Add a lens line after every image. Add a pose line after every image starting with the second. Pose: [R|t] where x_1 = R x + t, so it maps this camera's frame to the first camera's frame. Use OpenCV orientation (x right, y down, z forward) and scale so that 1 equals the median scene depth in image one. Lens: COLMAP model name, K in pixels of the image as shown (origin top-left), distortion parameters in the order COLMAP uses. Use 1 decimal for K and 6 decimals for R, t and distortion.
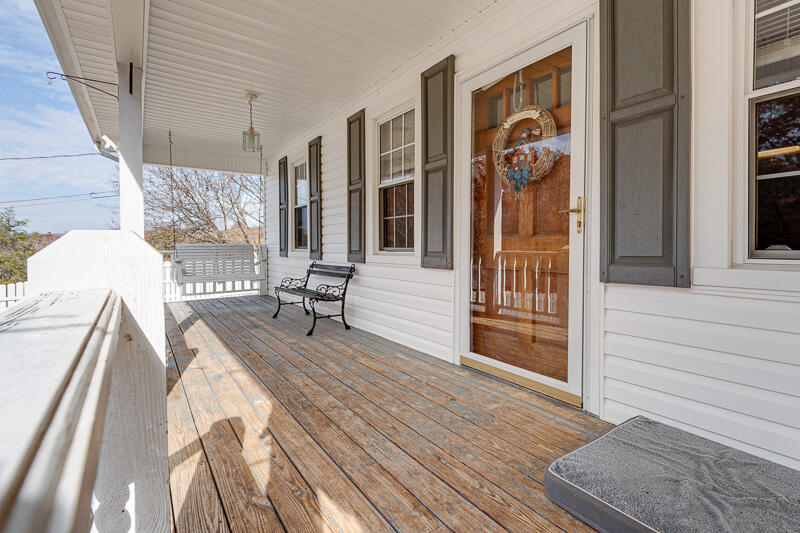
lens RADIAL K [[383.0, 0, 416.8], [0, 383.0, 243.0], [0, 0, 1]] dist [0.009848, -0.002721]
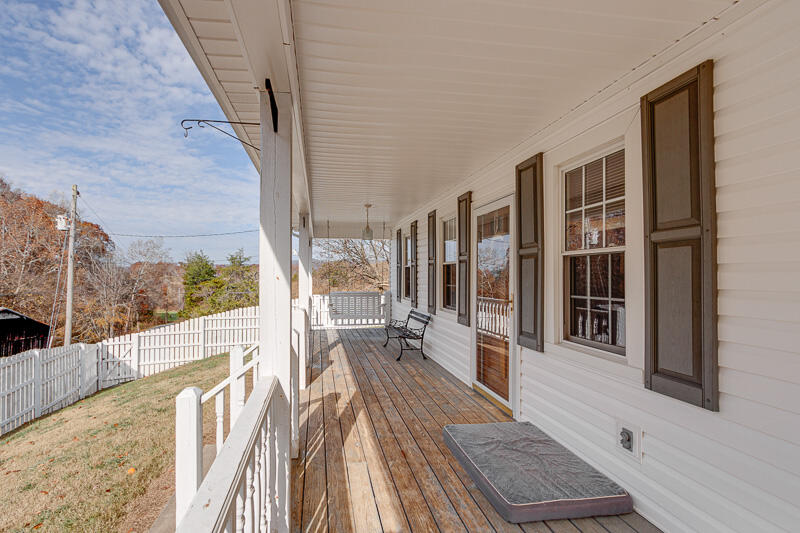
lens RADIAL K [[383.0, 0, 396.6], [0, 383.0, 270.8], [0, 0, 1]] dist [0.009848, -0.002721]
pose [[0.911521, 0.009050, -0.411155, 0.318334], [-0.014391, 0.999847, -0.009897, -0.095826], [0.411002, 0.014938, 0.911512, -0.378479]]
